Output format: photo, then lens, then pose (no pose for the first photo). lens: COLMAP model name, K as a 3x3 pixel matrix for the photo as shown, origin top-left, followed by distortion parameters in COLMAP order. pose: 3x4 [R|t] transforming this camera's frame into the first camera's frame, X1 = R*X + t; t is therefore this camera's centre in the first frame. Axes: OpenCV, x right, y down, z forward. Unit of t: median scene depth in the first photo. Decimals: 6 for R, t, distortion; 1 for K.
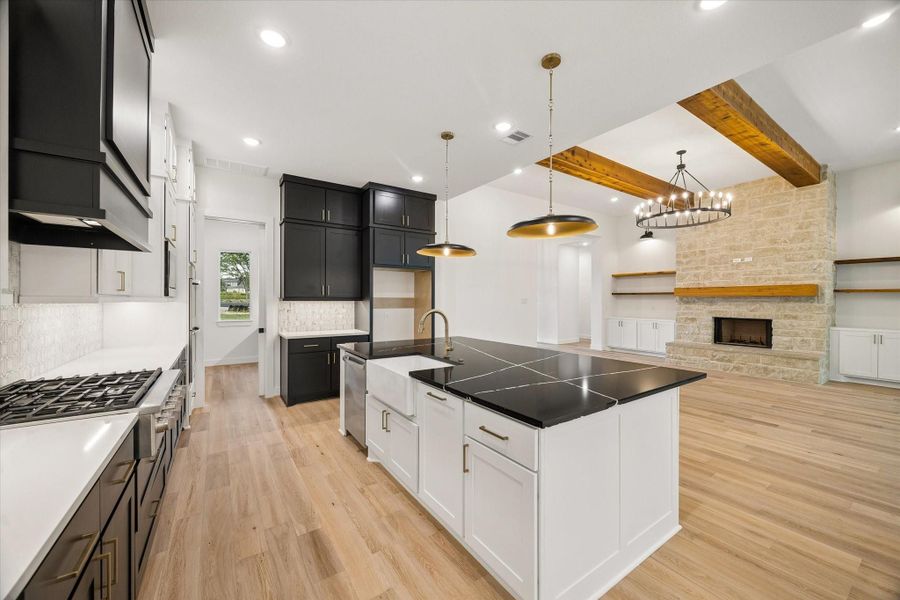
lens RADIAL K [[343.8, 0, 450.0], [0, 343.8, 302.1], [0, 0, 1]] dist [-0.000261, 0.000021]
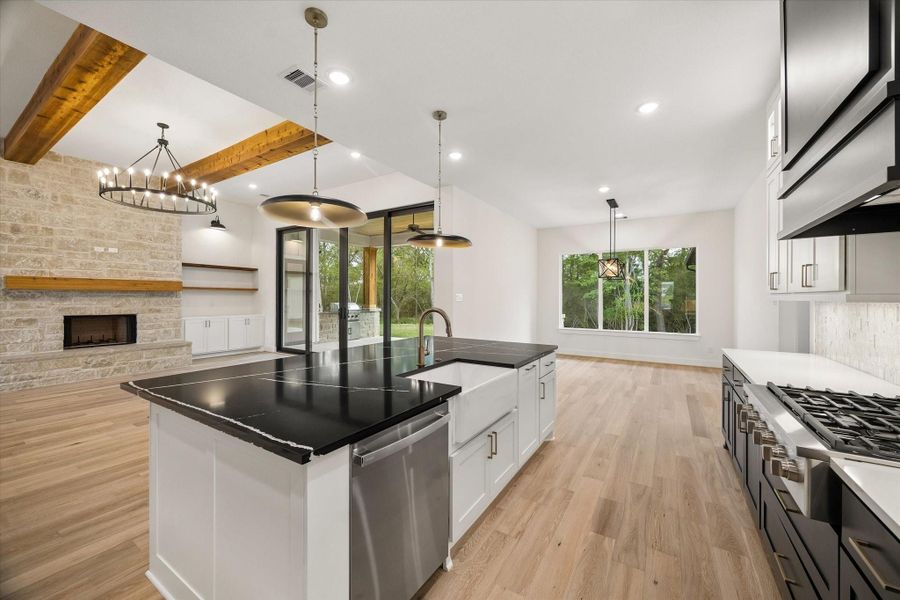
lens RADIAL K [[348.2, 0, 450.0], [0, 348.2, 300.0], [0, 0, 1]] dist [0.007655, -0.000007]
pose [[-0.402407, -0.011800, 0.915385, -0.376724], [-0.000911, 0.999922, 0.012490, -0.004579], [-0.915460, 0.004192, -0.402386, 0.595097]]
